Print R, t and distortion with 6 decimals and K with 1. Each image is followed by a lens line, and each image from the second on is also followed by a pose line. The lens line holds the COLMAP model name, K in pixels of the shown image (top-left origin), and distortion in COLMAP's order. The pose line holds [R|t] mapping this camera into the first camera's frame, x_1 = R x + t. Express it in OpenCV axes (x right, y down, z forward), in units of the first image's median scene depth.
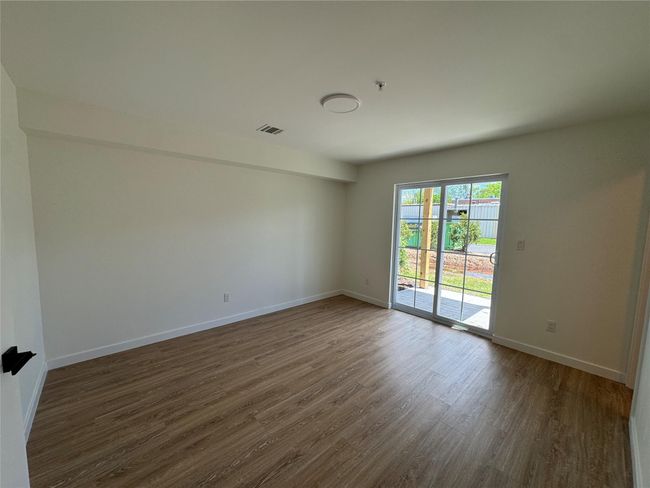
lens RADIAL K [[257.3, 0, 323.9], [0, 257.3, 242.6], [0, 0, 1]] dist [-0.001397, -0.000288]
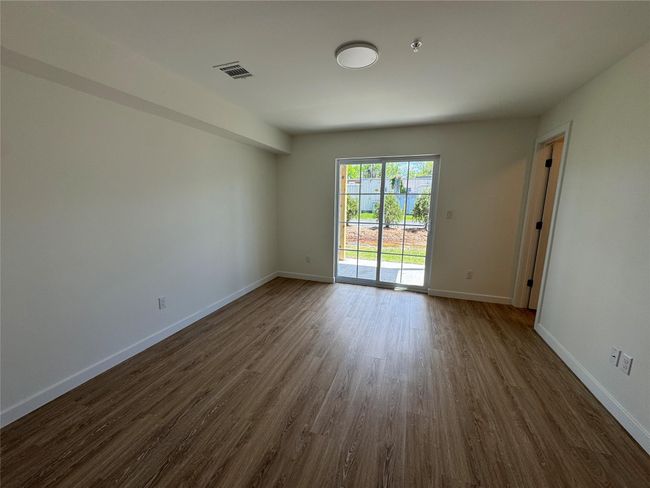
lens RADIAL K [[257.3, 0, 324.2], [0, 257.3, 243.6], [0, 0, 1]] dist [-0.001397, -0.000288]
pose [[0.877275, -0.089528, 0.471565, -0.317067], [0.049063, 0.994031, 0.097444, -0.001567], [-0.477474, -0.062349, 0.876431, 0.163322]]
